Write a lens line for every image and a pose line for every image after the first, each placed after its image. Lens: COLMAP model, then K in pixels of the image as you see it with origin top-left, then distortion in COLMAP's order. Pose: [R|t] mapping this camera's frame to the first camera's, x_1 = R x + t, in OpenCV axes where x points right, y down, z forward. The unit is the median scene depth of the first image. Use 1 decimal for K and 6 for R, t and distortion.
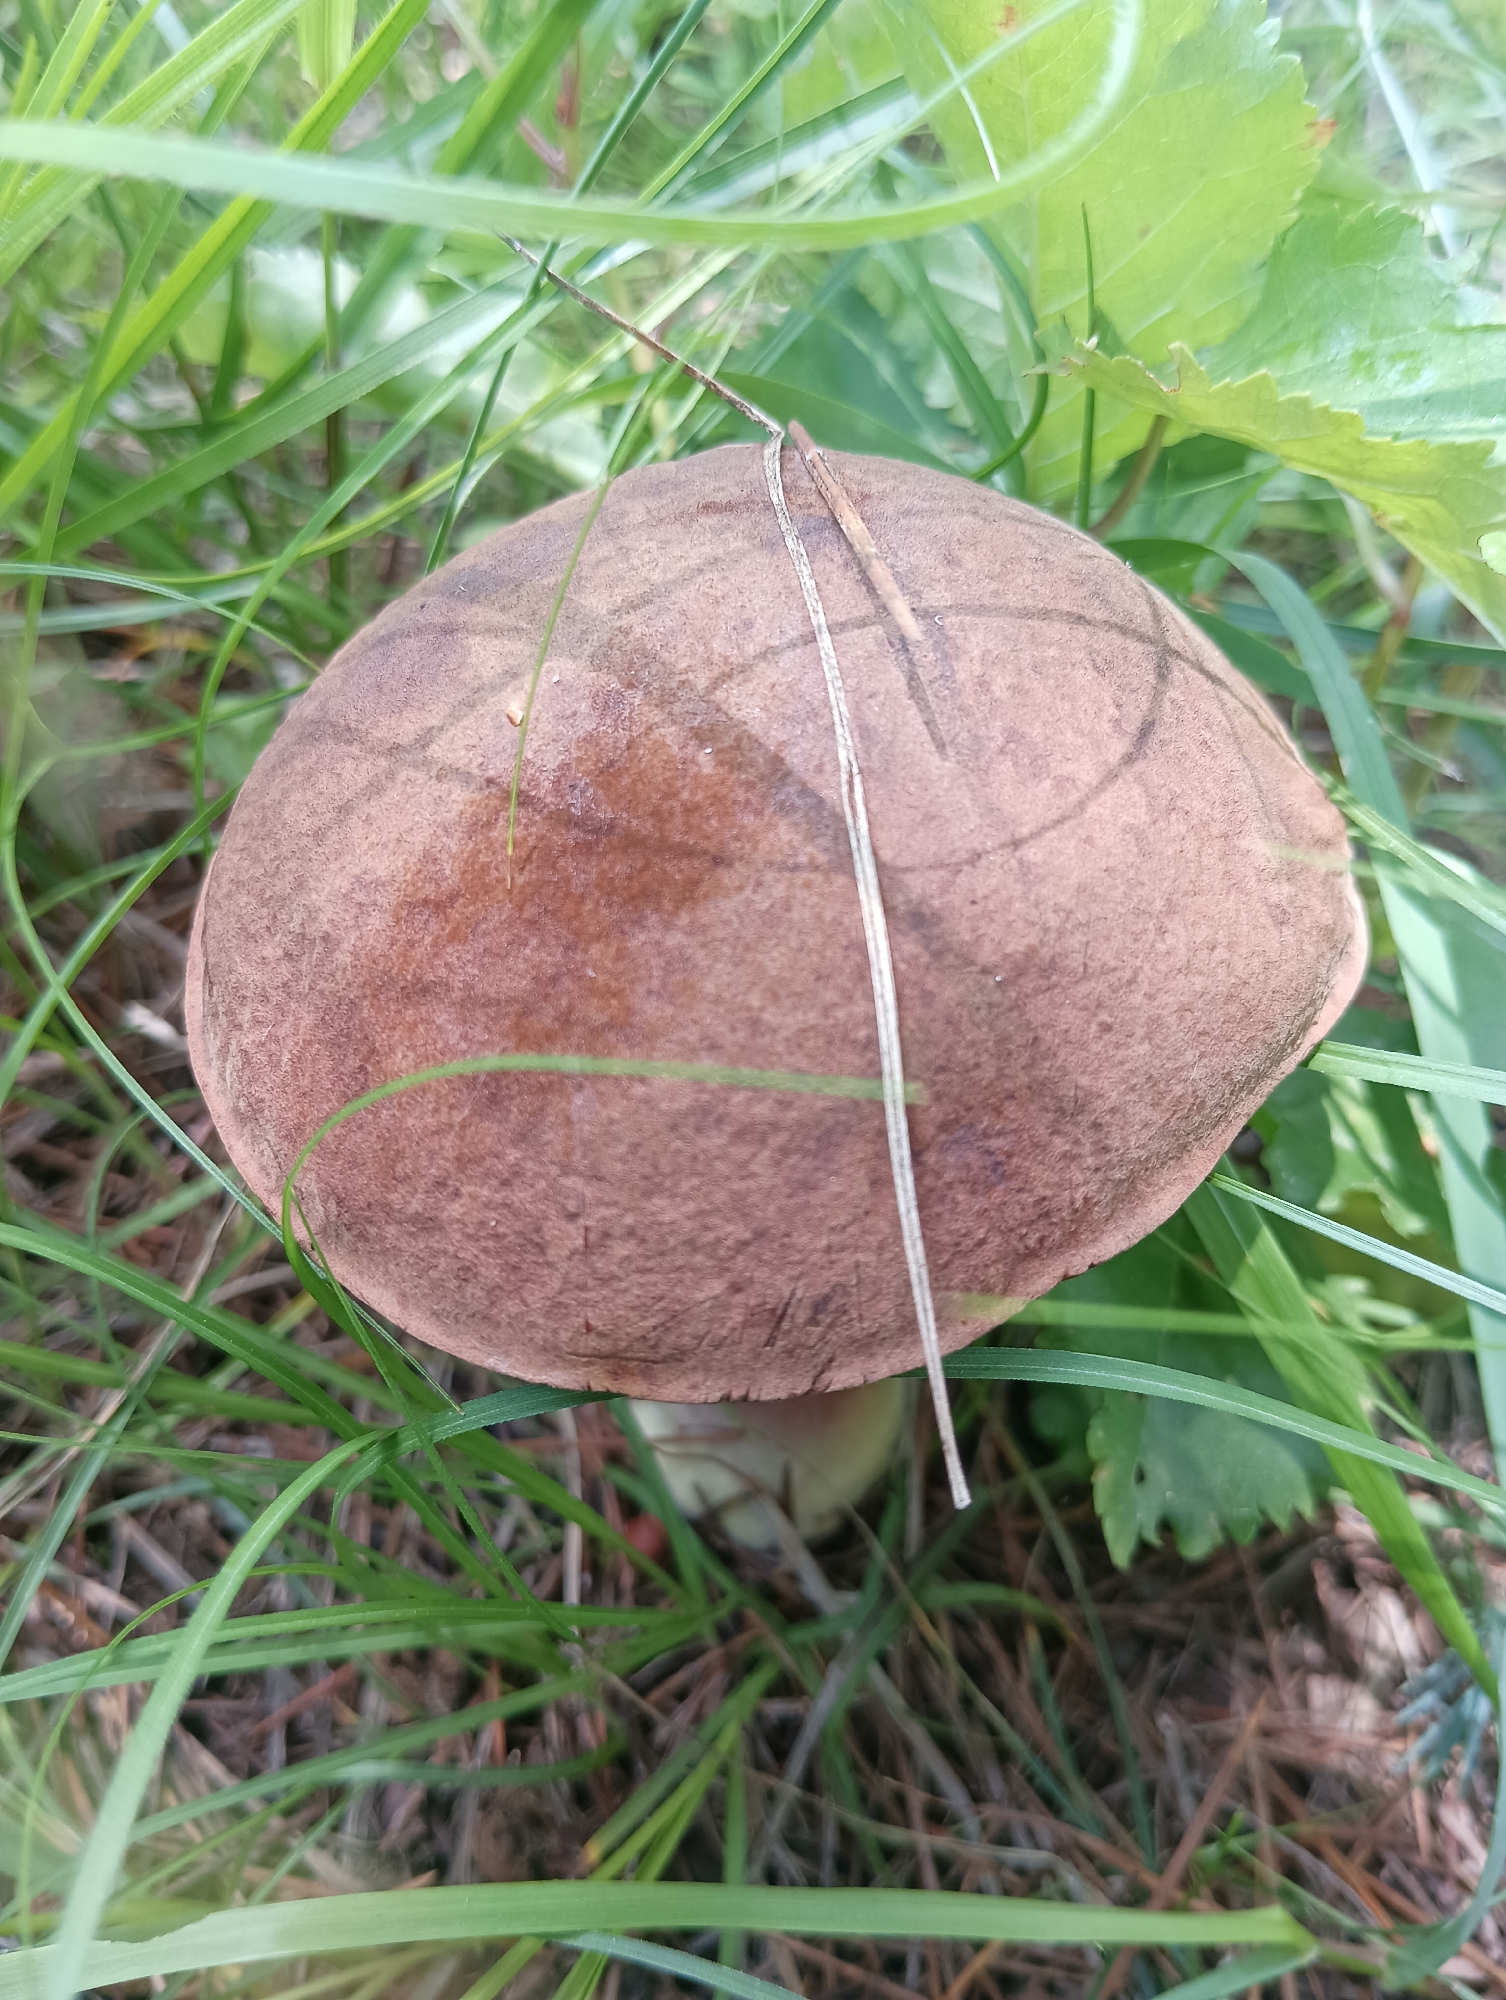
lens RADIAL K [[1696.0, 0, 753.0], [0, 1696.0, 1000.0], [0, 0, 1]] dist [0.073146, -0.222703]
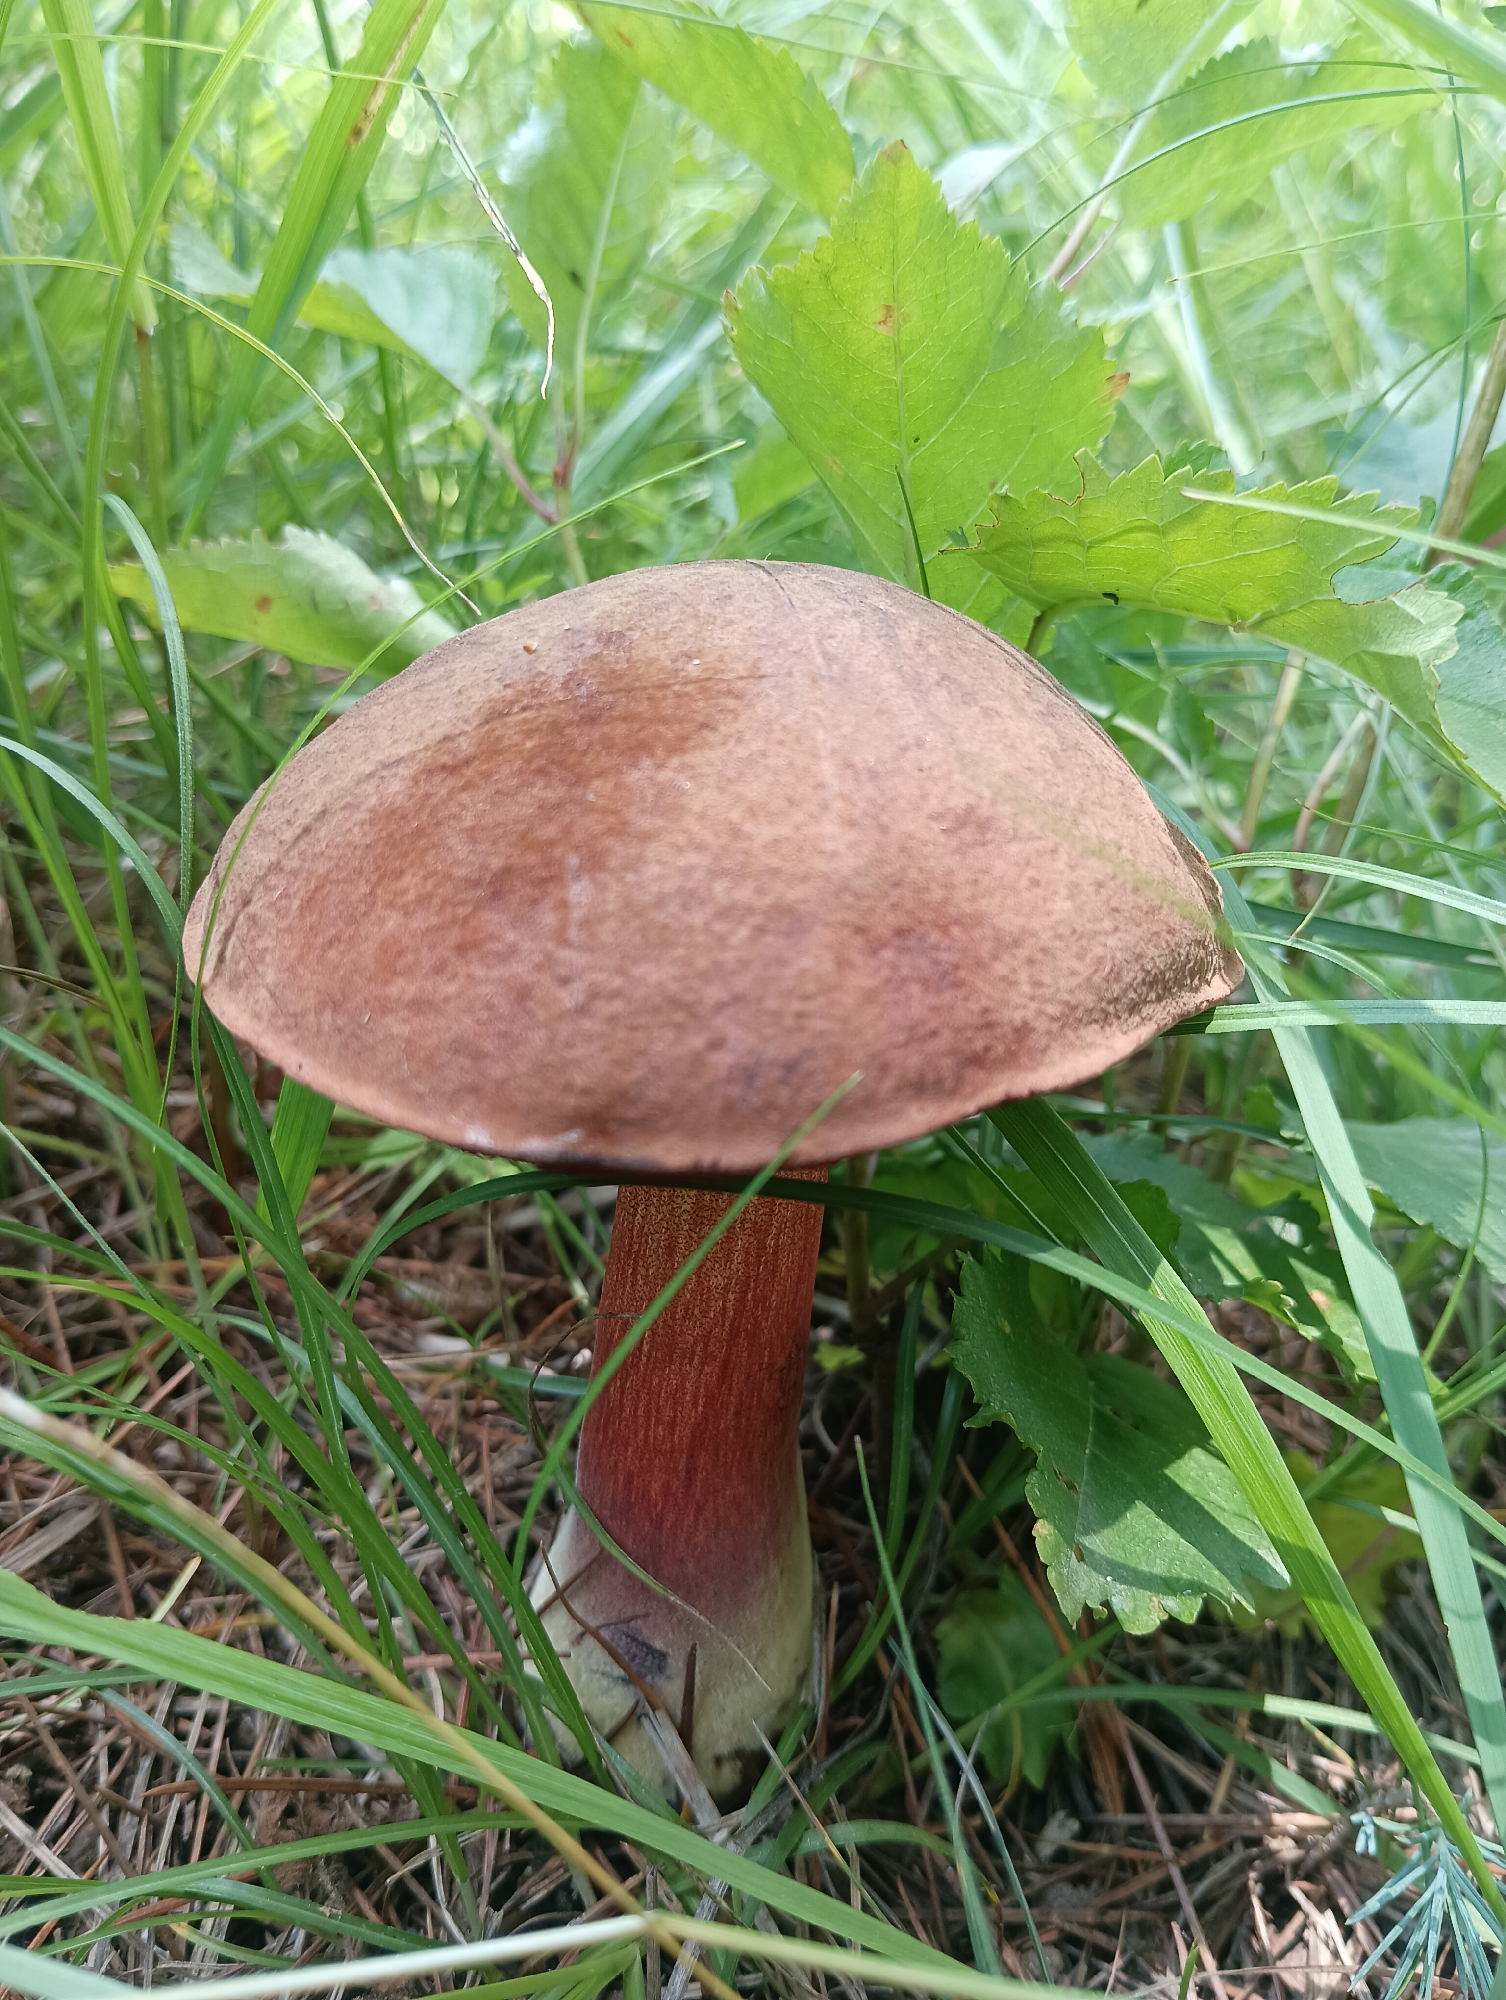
lens RADIAL K [[1696.0, 0, 753.0], [0, 1696.0, 1000.0], [0, 0, 1]] dist [0.073146, -0.222703]
pose [[0.995399, 0.052216, 0.080342, -0.070989], [-0.015781, 0.916361, -0.400041, 0.556503], [-0.094510, 0.396932, 0.912969, -0.000247]]
